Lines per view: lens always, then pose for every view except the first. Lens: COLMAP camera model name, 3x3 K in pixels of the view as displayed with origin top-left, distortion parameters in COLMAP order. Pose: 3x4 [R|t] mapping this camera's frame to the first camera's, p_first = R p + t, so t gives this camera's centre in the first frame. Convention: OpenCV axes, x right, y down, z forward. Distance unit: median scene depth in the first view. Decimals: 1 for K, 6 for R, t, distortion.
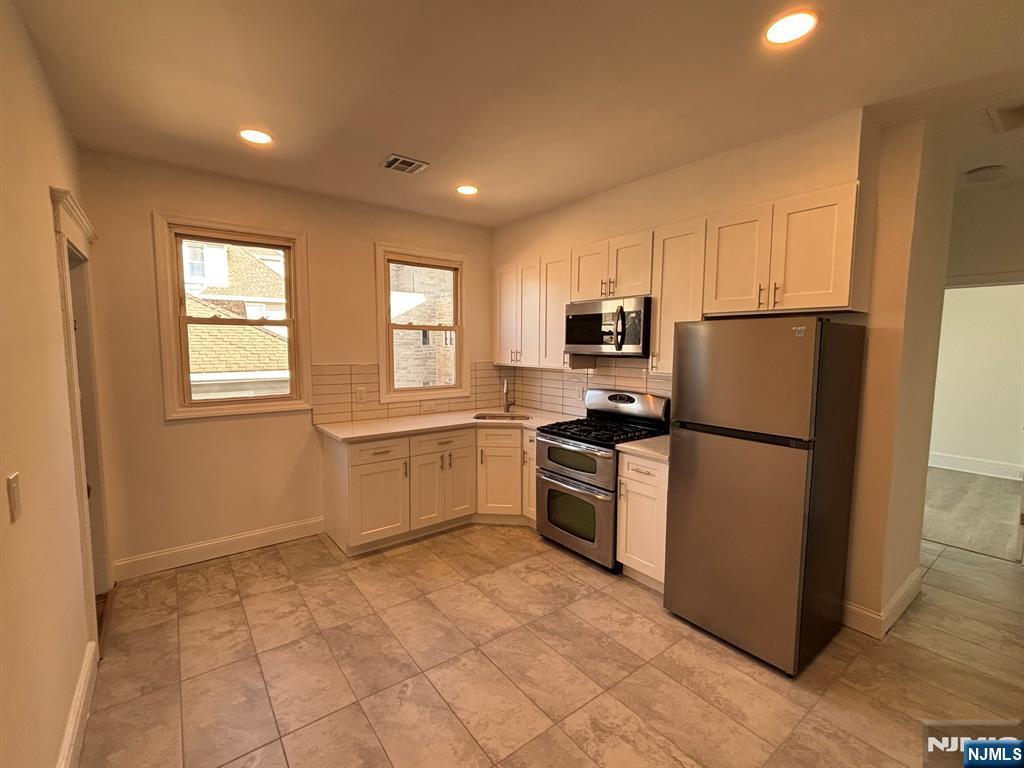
lens RADIAL K [[455.6, 0, 515.2], [0, 455.6, 384.3], [0, 0, 1]] dist [0.005799, 0.000039]
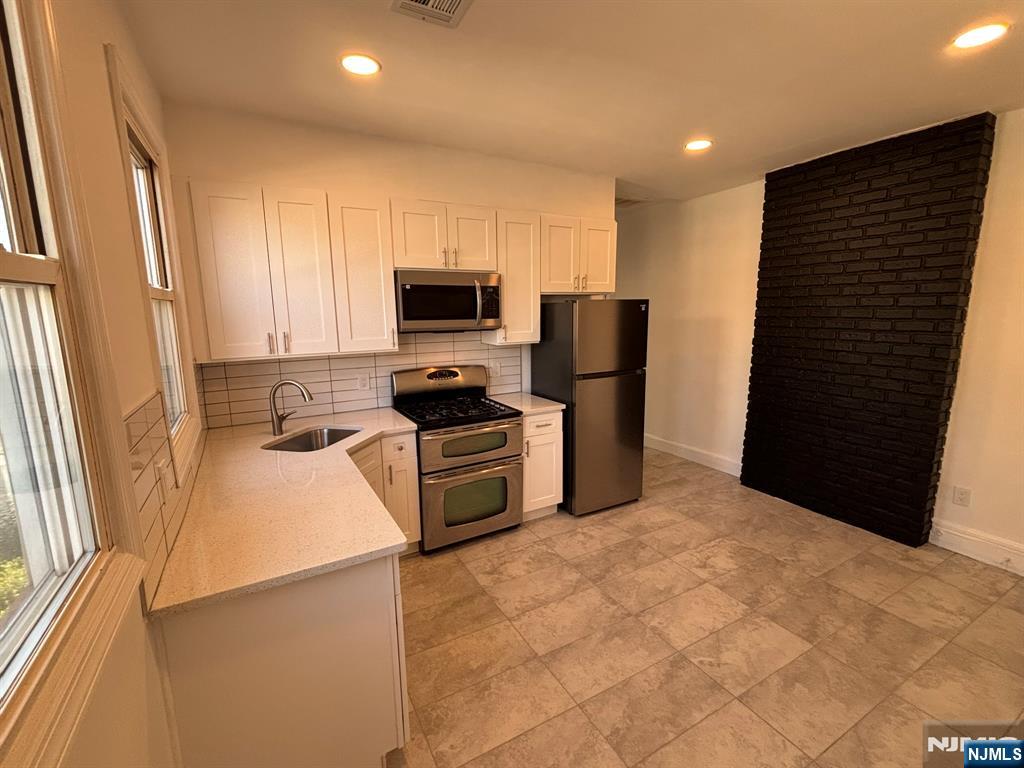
lens RADIAL K [[455.6, 0, 513.1], [0, 455.6, 383.2], [0, 0, 1]] dist [0.005799, 0.000039]
pose [[0.145092, -0.176552, 0.973539, -0.891777], [0.098542, 0.981637, 0.163334, -0.121478], [-0.984499, 0.072236, 0.159826, 0.907912]]
